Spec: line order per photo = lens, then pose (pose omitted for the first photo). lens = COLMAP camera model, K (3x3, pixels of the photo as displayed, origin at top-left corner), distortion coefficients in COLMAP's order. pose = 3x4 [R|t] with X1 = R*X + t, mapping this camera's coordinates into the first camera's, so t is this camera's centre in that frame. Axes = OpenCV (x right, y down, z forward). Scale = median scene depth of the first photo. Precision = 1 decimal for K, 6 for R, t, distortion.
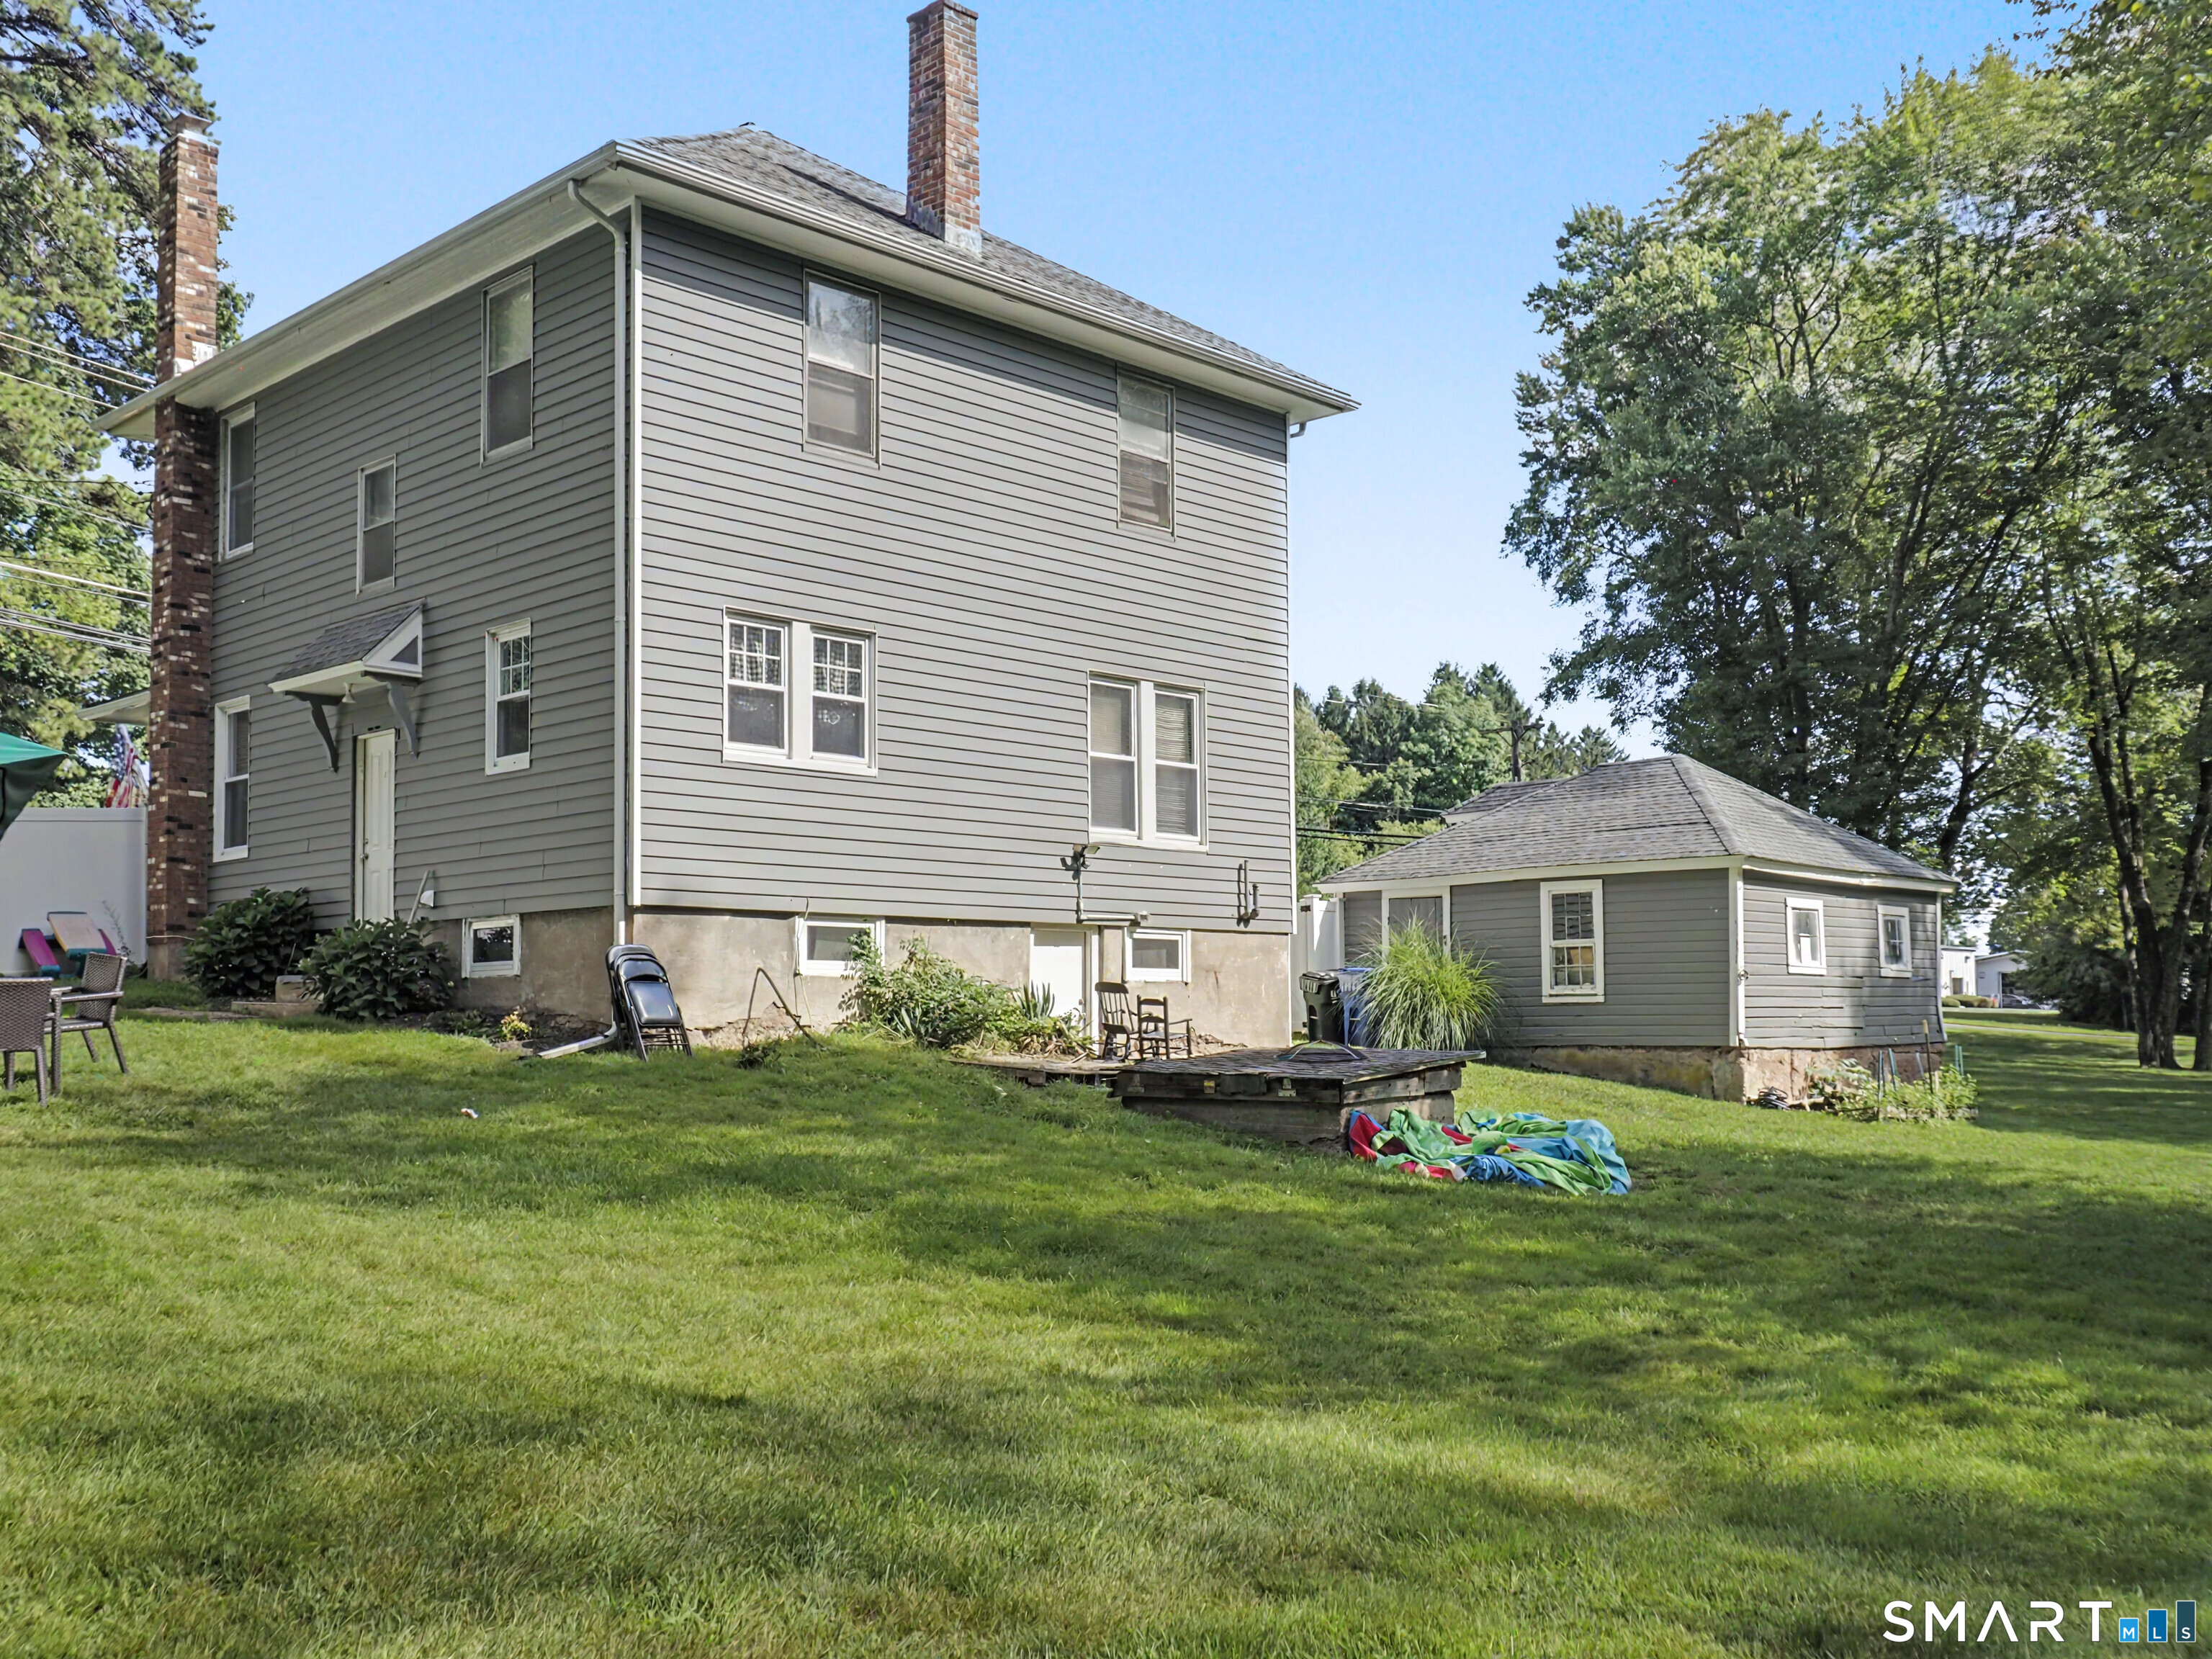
lens RADIAL K [[2100.7, 0, 1107.5], [0, 2100.7, 834.1], [0, 0, 1]] dist [0.013166, 0.000000]
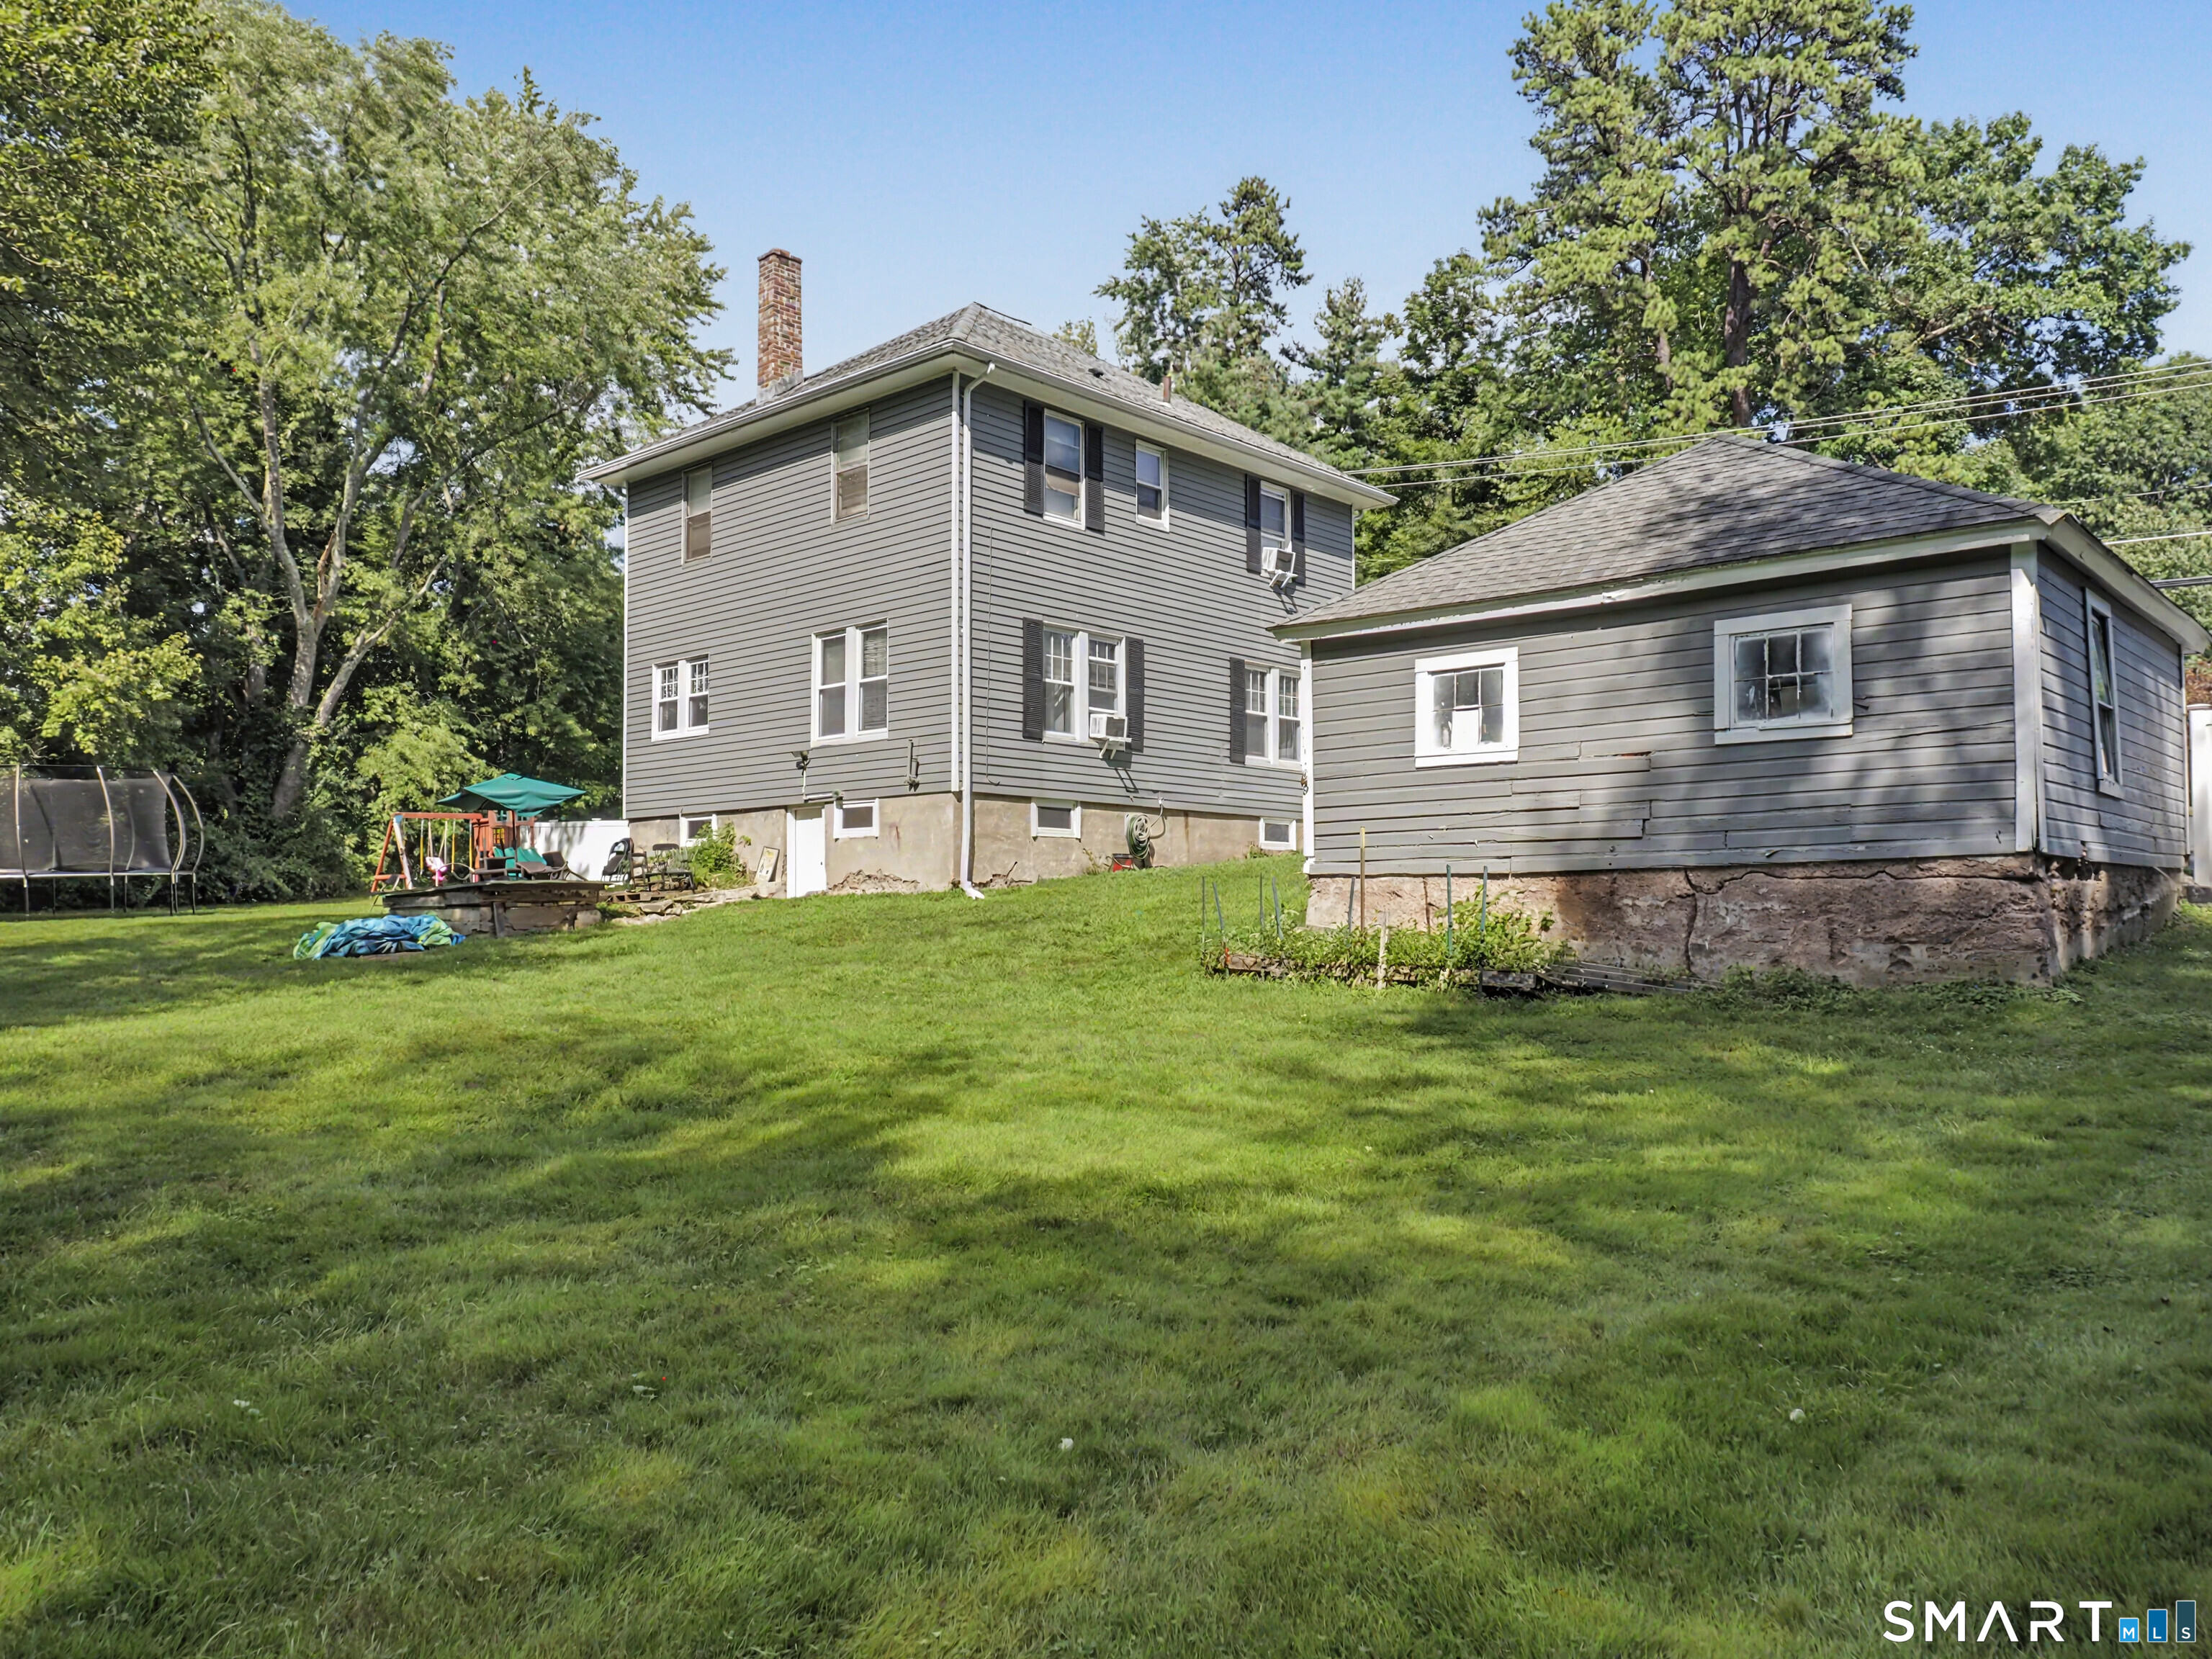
lens RADIAL K [[1547.5, 0, 1110.1], [0, 1547.5, 826.0], [0, 0, 1]] dist [0.001303, -0.000331]
pose [[0.042345, -0.048092, -0.997945, 1.075238], [0.100580, 0.993972, -0.043633, 0.125780], [0.994027, -0.098526, 0.046927, 1.127518]]
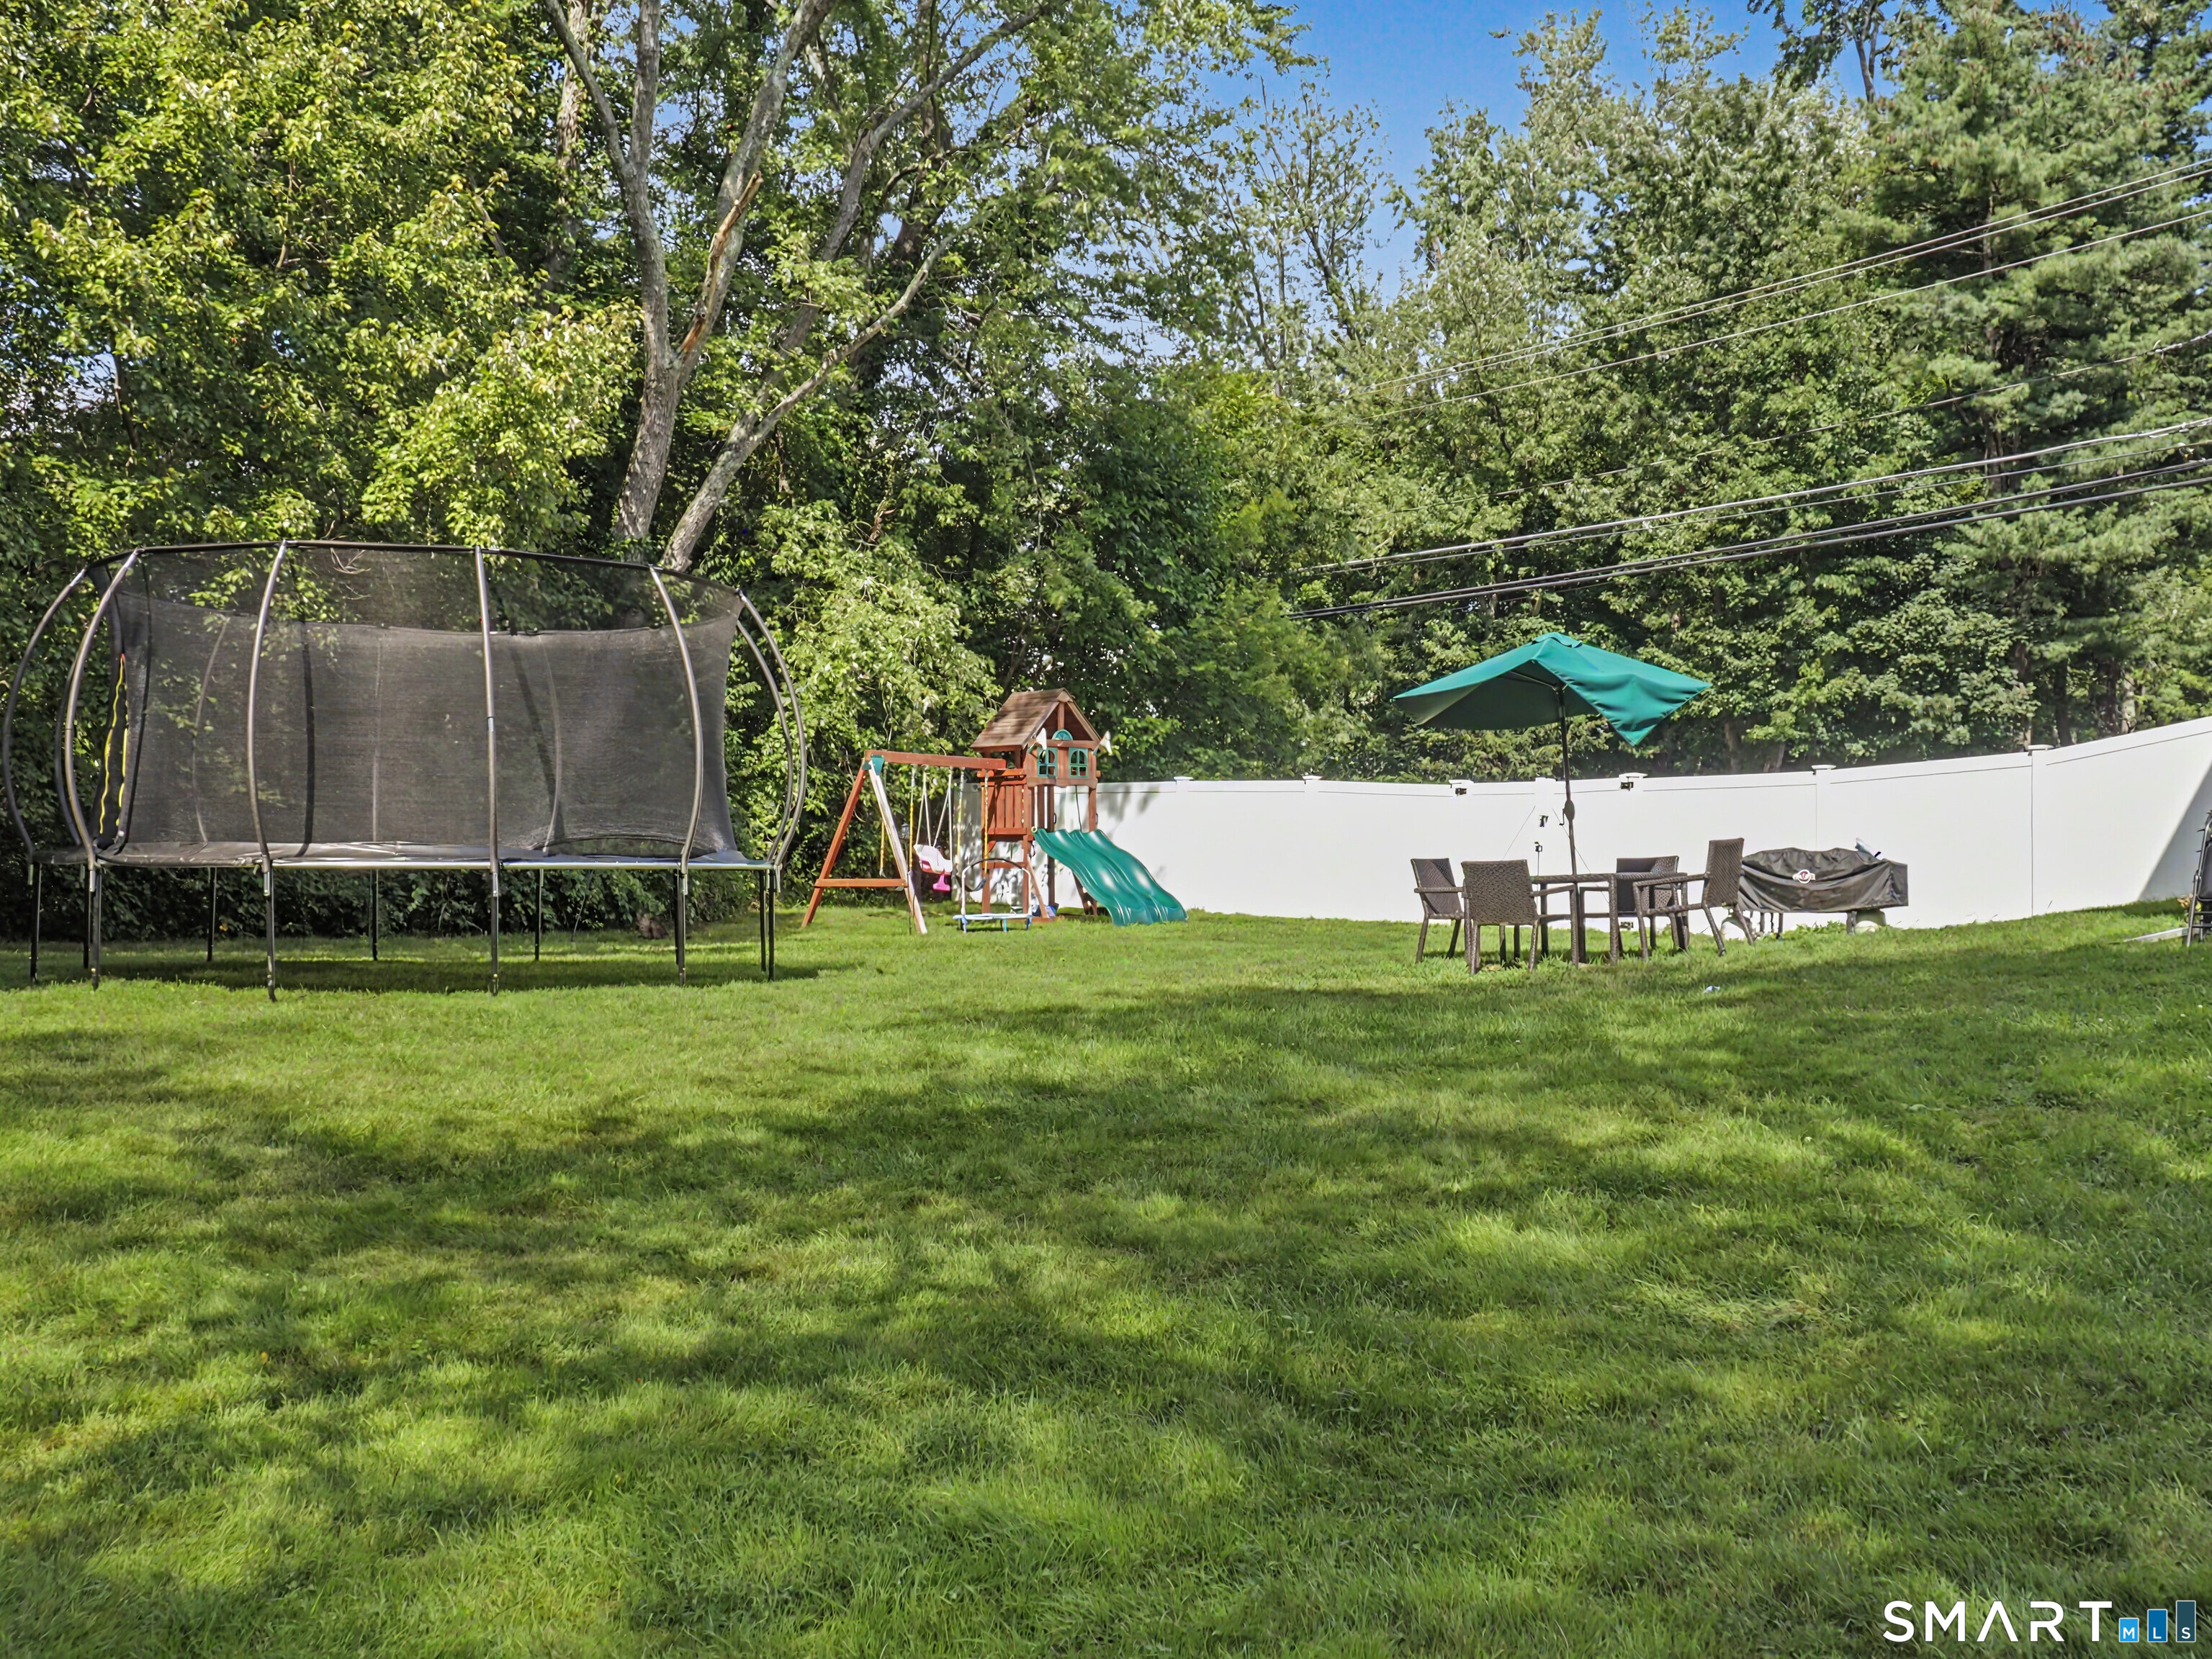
lens RADIAL K [[2100.7, 0, 1105.2], [0, 2100.7, 829.4], [0, 0, 1]] dist [0.013166, 0.000000]
pose [[-0.019453, -0.048098, -0.998653, 0.679225], [0.068830, 0.996408, -0.049330, 0.085425], [0.997439, -0.069697, -0.016073, 0.767397]]
